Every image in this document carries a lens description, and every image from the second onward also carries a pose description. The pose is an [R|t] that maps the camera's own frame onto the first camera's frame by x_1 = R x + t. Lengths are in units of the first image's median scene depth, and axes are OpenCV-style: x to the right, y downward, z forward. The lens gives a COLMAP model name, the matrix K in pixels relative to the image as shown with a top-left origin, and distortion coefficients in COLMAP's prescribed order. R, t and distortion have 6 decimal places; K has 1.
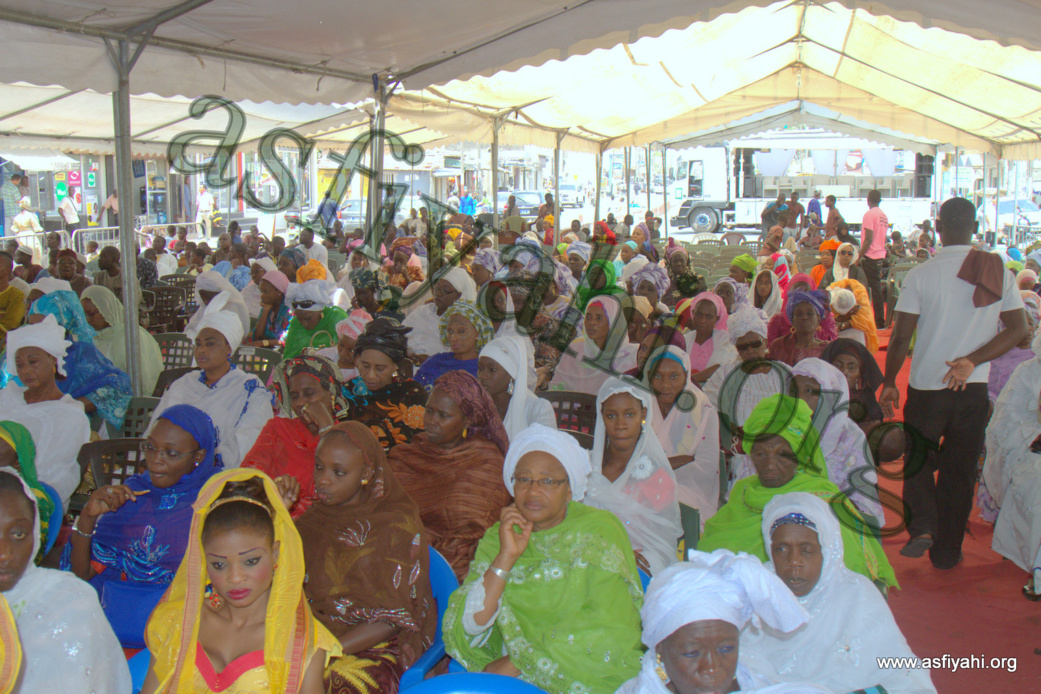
lens RADIAL K [[1078.3, 0, 520.5], [0, 1078.3, 347.0], [0, 0, 1]] dist [-0.143373, 0.020134]
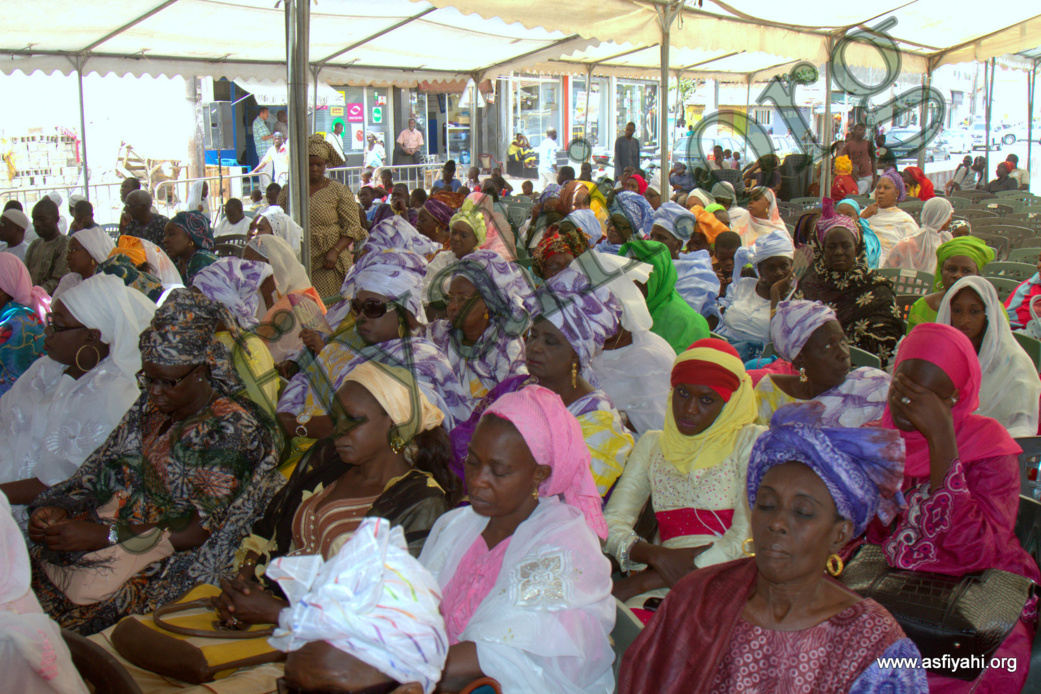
lens RADIAL K [[1078.3, 0, 520.5], [0, 1078.3, 347.0], [0, 0, 1]] dist [-0.143373, 0.020134]
pose [[0.917675, 0.067048, -0.391633, 0.083081], [-0.045882, 0.996948, 0.063167, -0.022689], [0.394673, -0.039998, 0.917951, 0.188799]]
